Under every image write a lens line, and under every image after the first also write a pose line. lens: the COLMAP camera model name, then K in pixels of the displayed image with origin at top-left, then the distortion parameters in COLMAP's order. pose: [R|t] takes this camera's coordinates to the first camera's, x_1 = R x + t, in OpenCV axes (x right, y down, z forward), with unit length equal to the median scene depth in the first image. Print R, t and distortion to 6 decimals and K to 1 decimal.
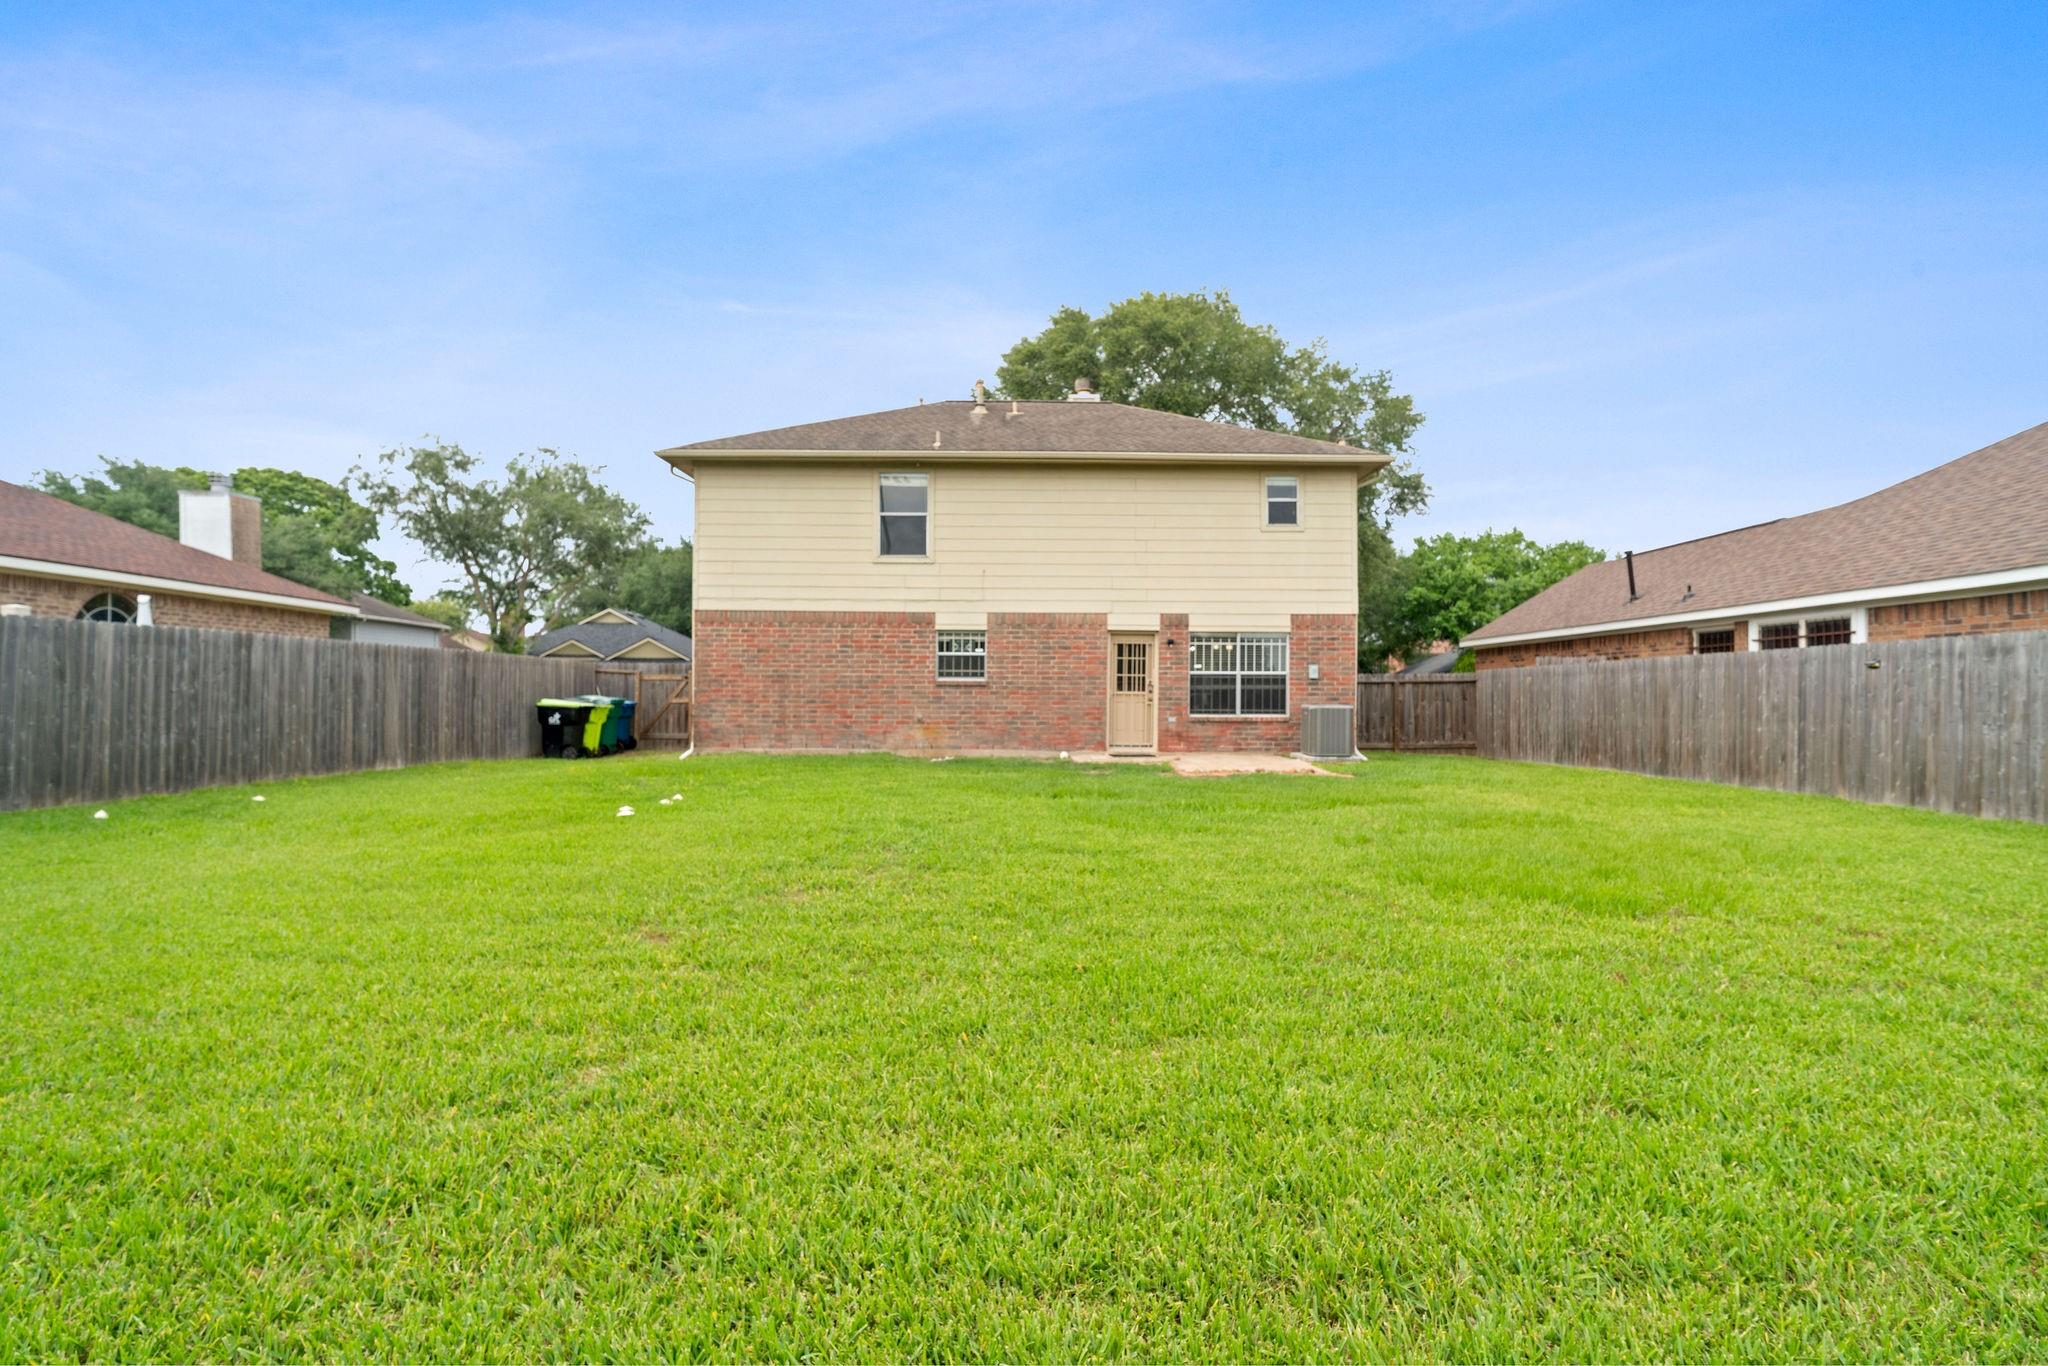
lens RADIAL K [[948.4, 0, 1025.8], [0, 948.4, 688.2], [0, 0, 1]] dist [-0.010859, 0.000944]
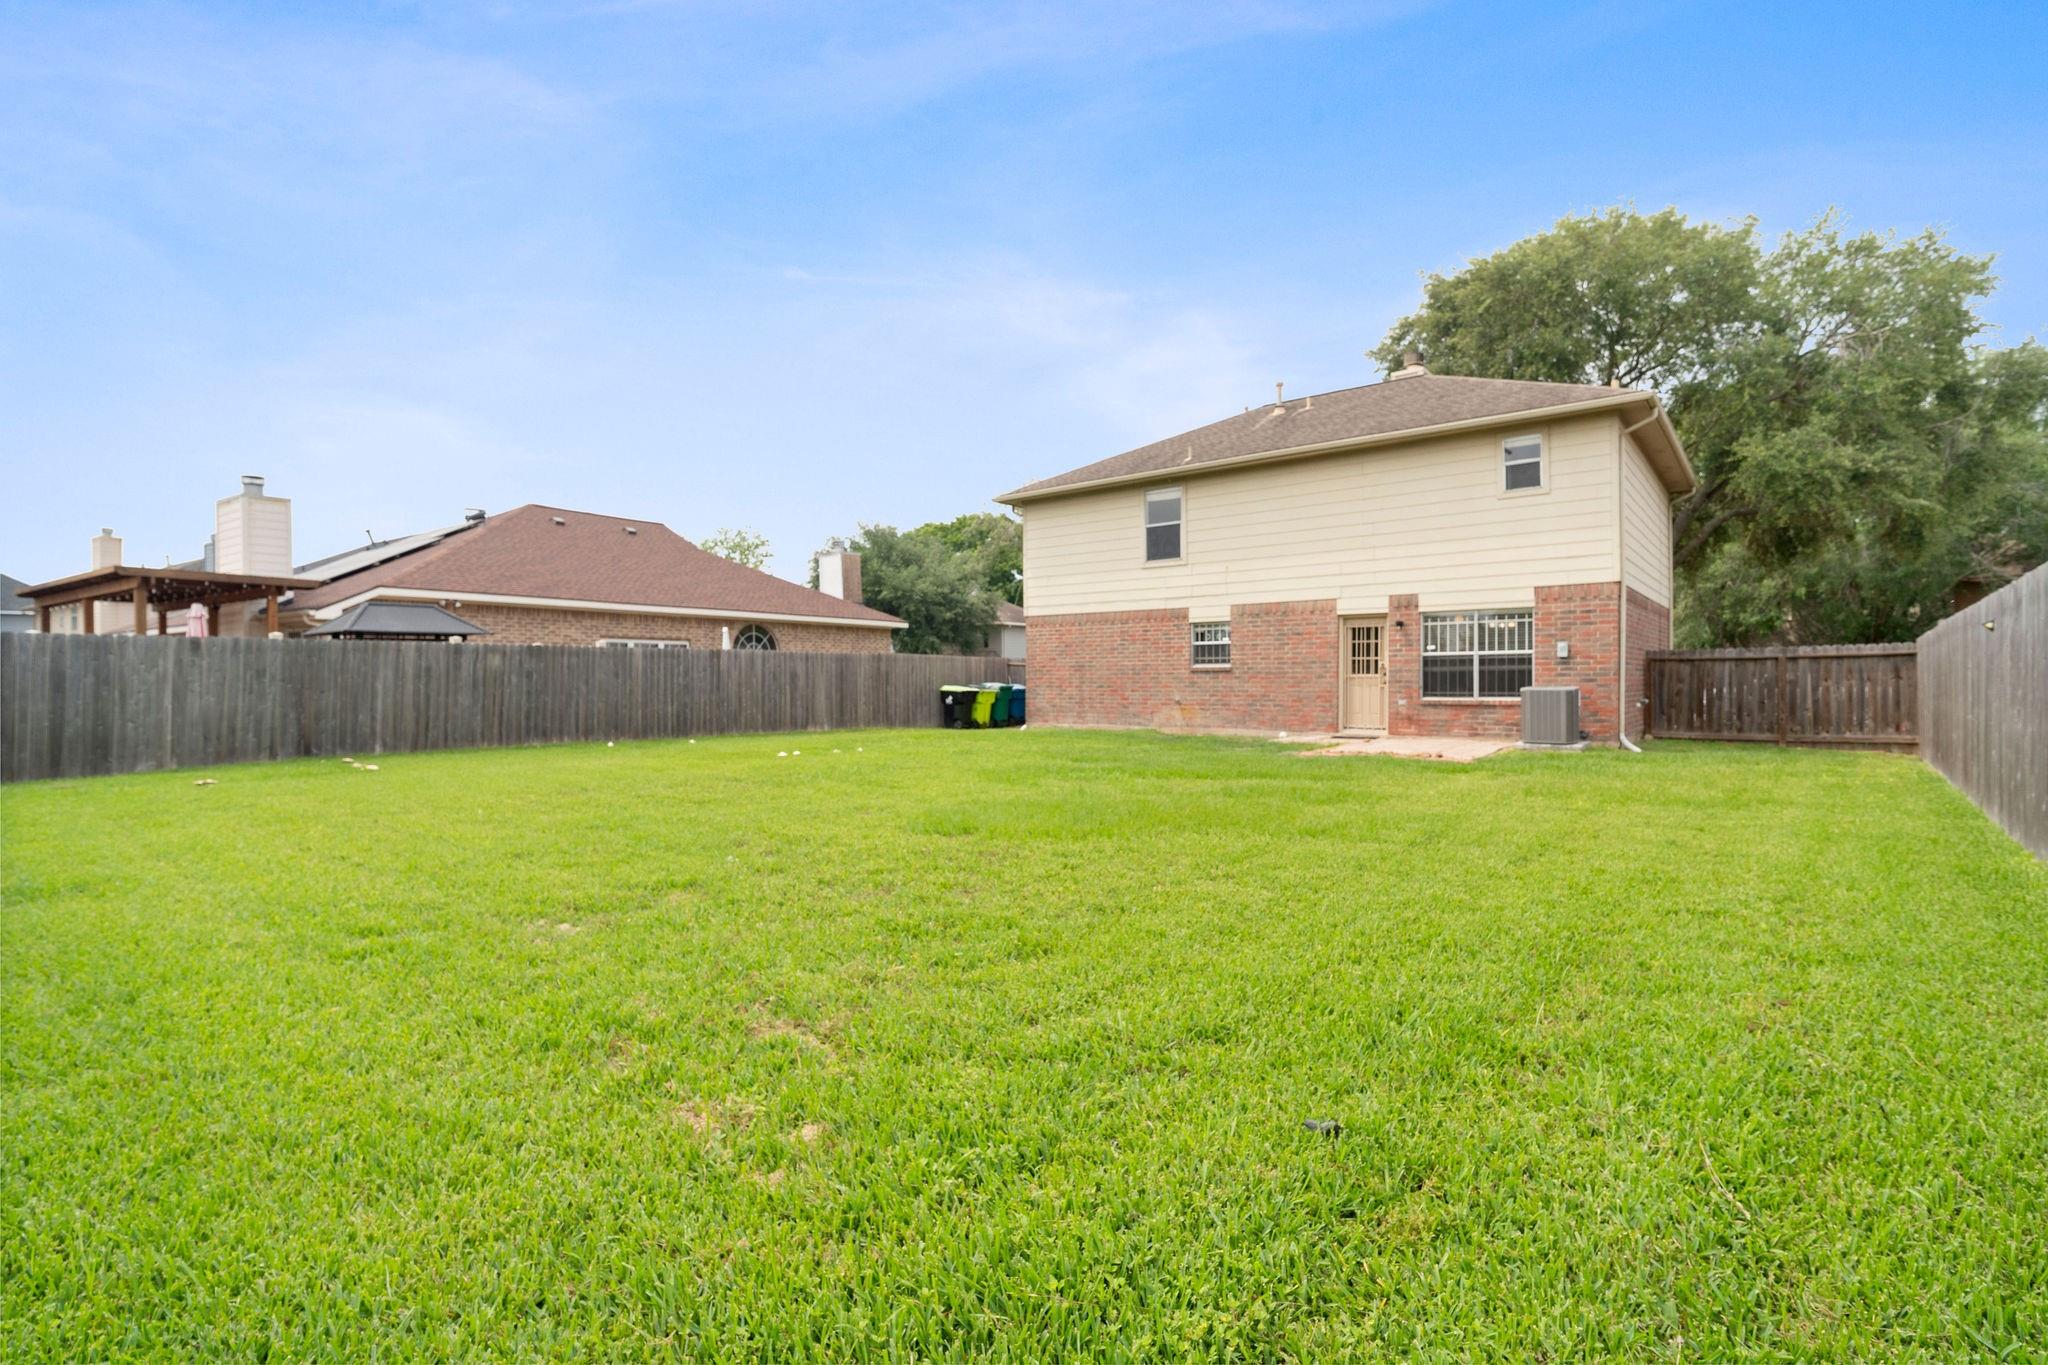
lens RADIAL K [[948.4, 0, 1035.9], [0, 948.4, 674.6], [0, 0, 1]] dist [-0.010859, 0.000944]
pose [[0.780092, -0.013650, -0.625515, 0.472266], [0.013986, 0.999893, -0.004378, 0.003171], [0.625508, -0.005333, 0.780200, -0.003750]]
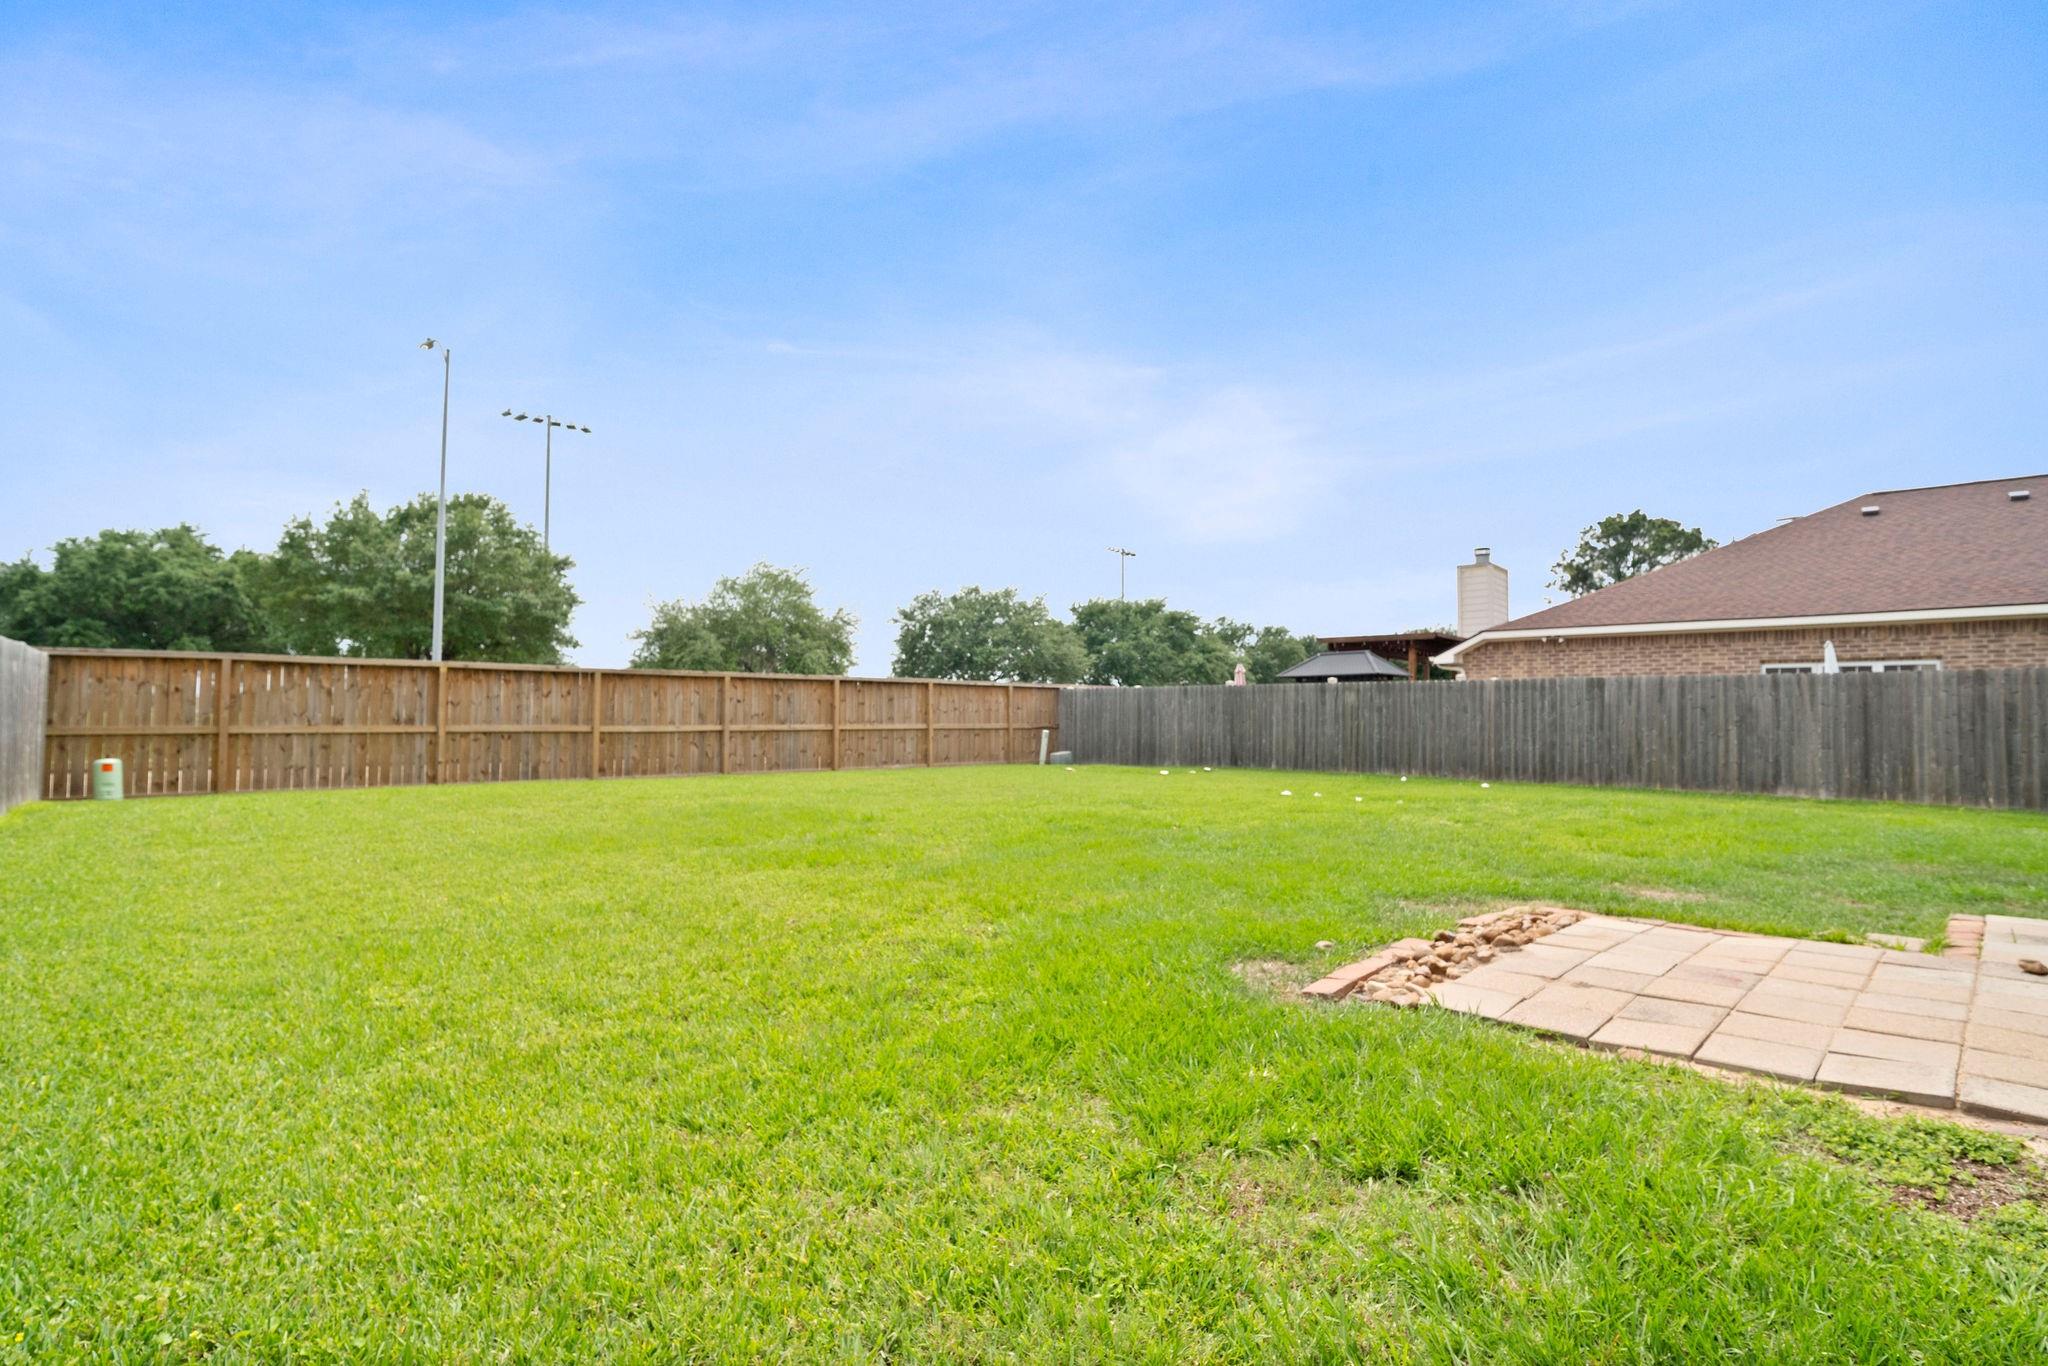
lens RADIAL K [[948.4, 0, 1038.6], [0, 948.4, 693.4], [0, 0, 1]] dist [-0.010859, 0.000944]
pose [[-0.699749, -0.027768, -0.713849, 0.479450], [-0.006652, 0.999454, -0.032358, 0.010391], [0.714358, -0.017894, -0.699552, 0.885412]]
